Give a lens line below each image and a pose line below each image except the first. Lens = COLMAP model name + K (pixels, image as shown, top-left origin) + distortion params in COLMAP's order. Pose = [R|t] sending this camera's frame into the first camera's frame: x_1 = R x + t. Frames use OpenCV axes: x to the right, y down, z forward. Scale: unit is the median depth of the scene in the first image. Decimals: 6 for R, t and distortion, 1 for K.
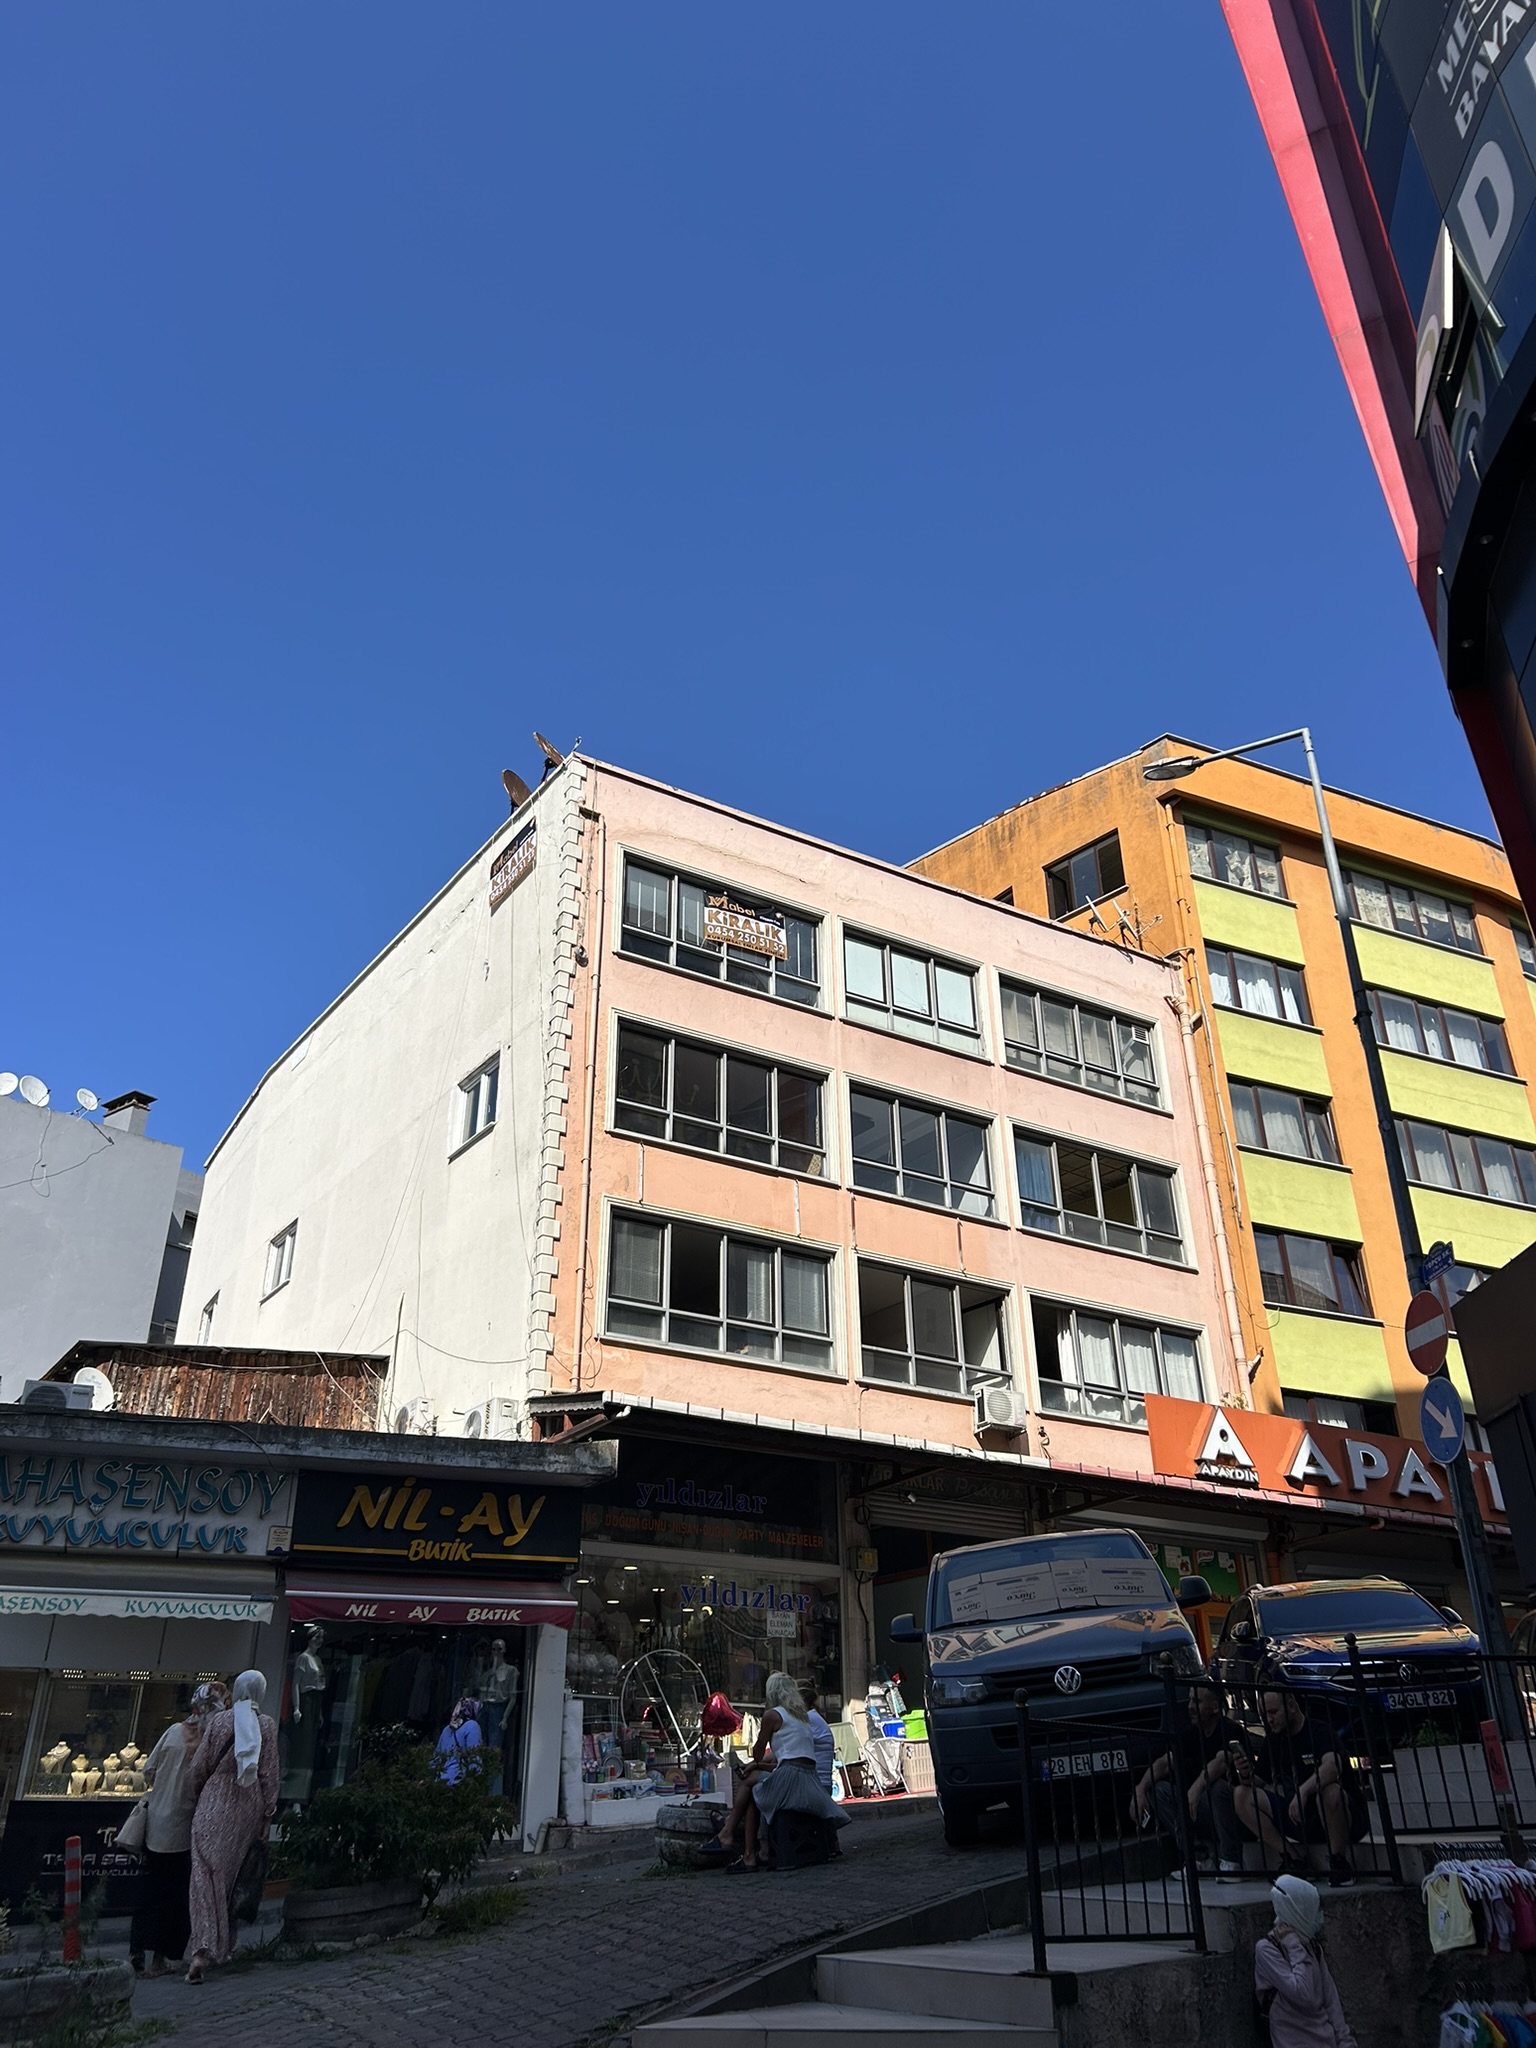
lens RADIAL K [[1533.8, 0, 735.1], [0, 1533.8, 1020.6], [0, 0, 1]] dist [0.060396, -0.144814]
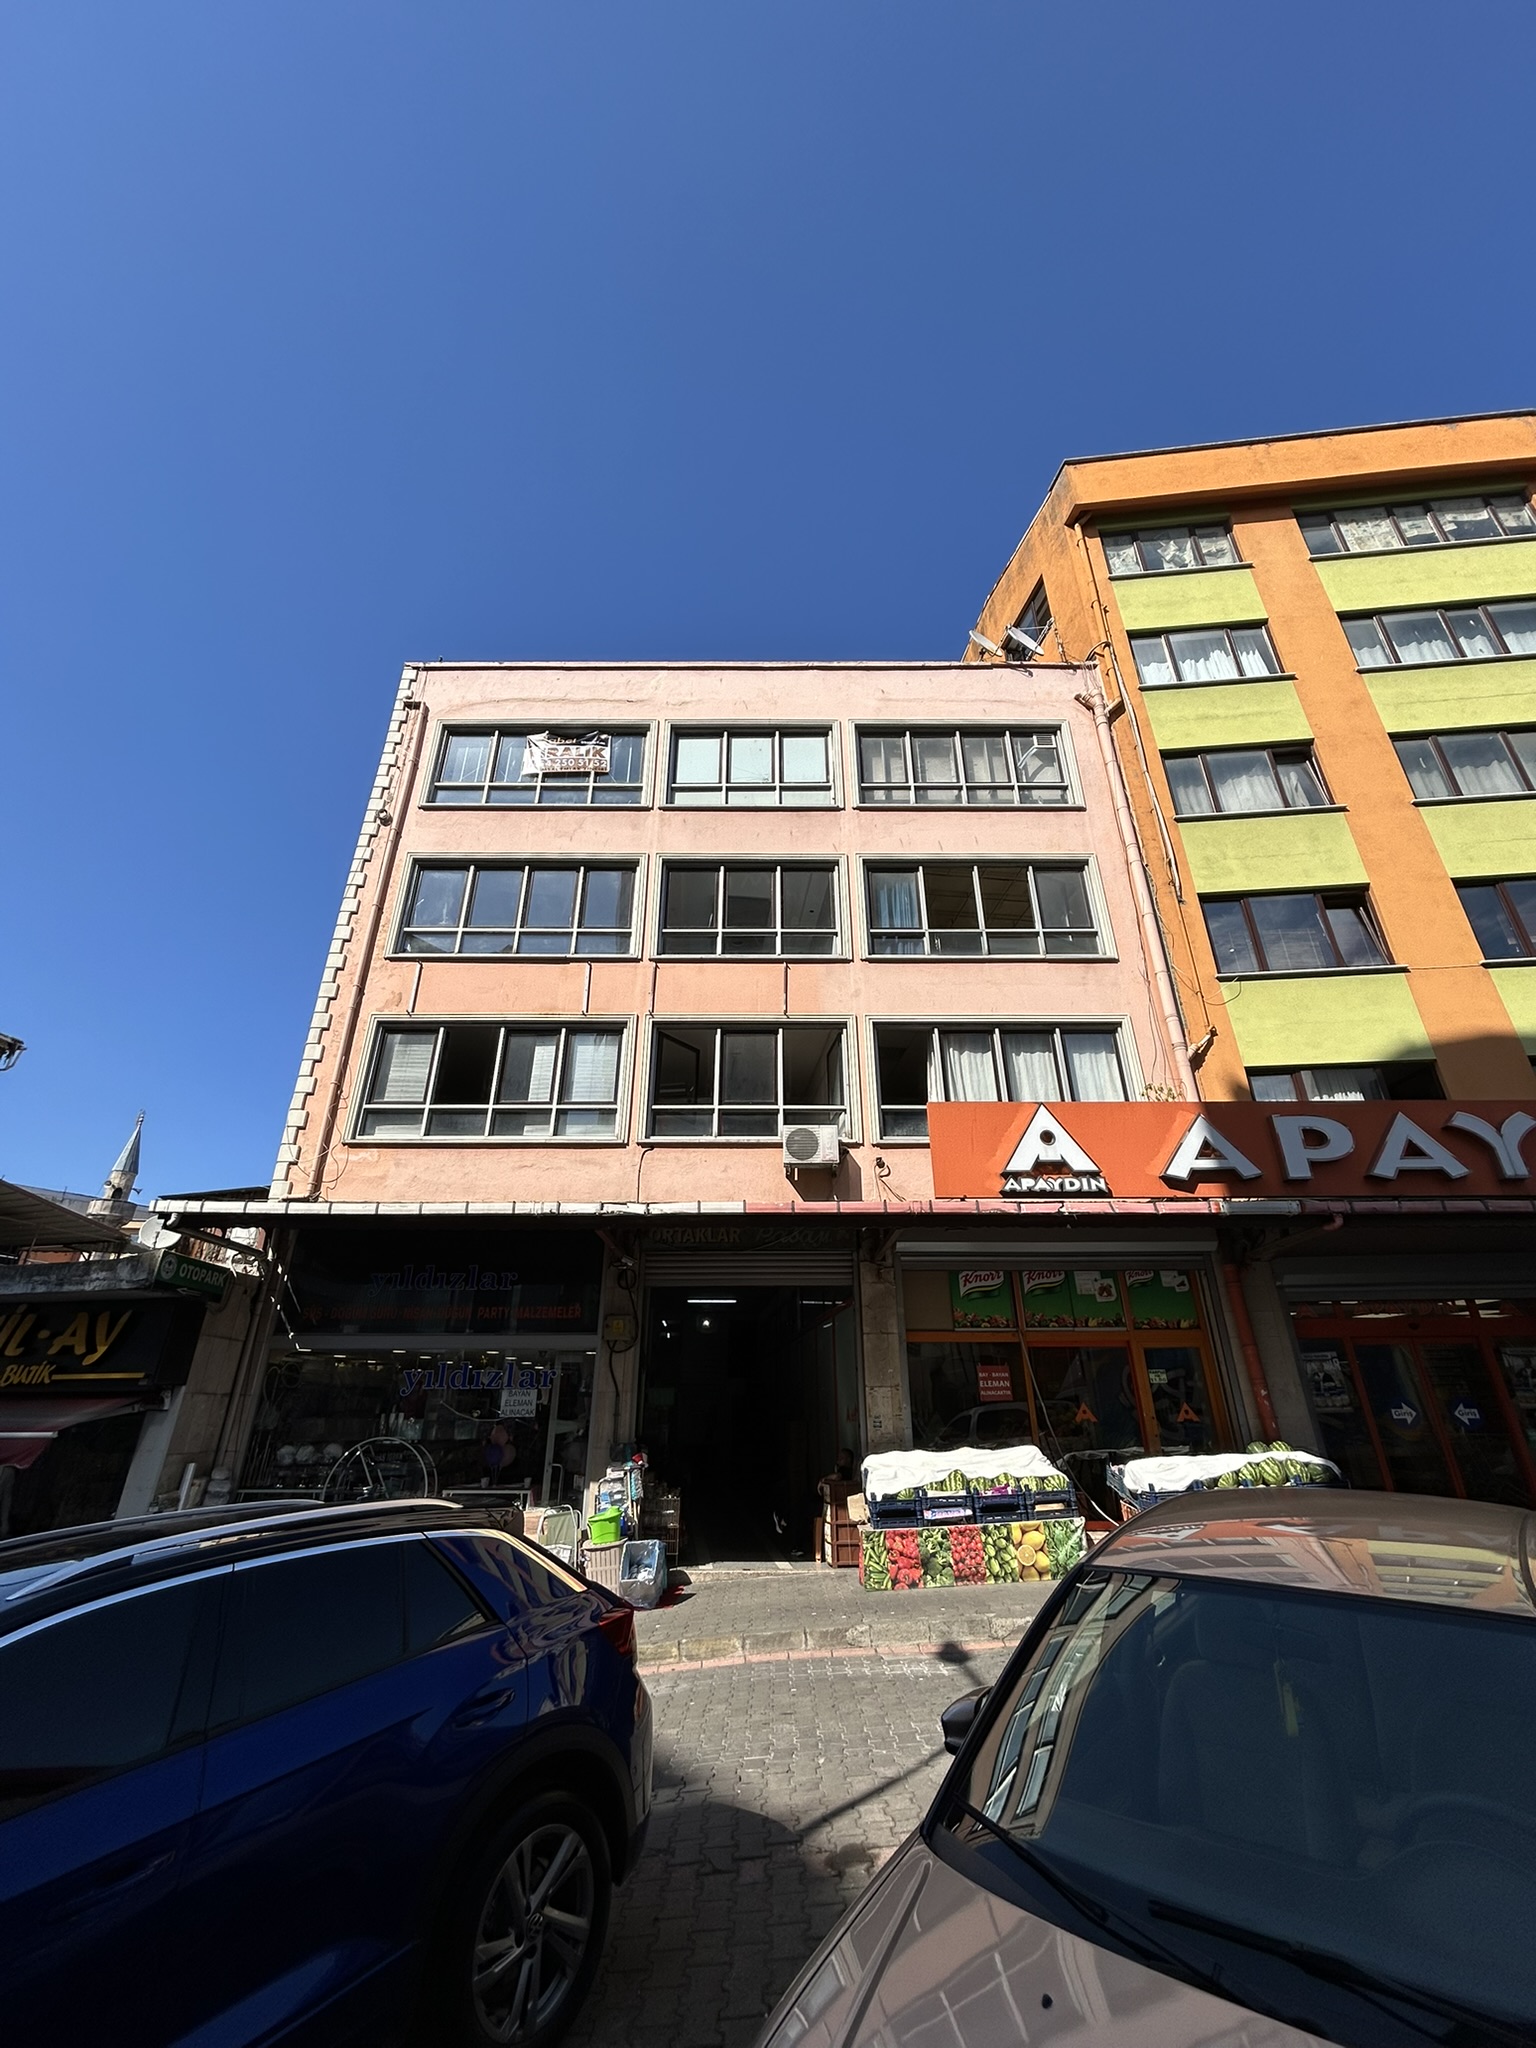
lens RADIAL K [[824.2, 0, 769.0], [0, 824.2, 1024.7], [0, 0, 1]] dist [-0.002150, 0.000798]
pose [[0.863649, -0.215014, -0.455937, 0.363477], [0.241829, 0.970319, 0.000489, 0.162678], [0.442299, -0.110682, 0.890012, 0.519420]]
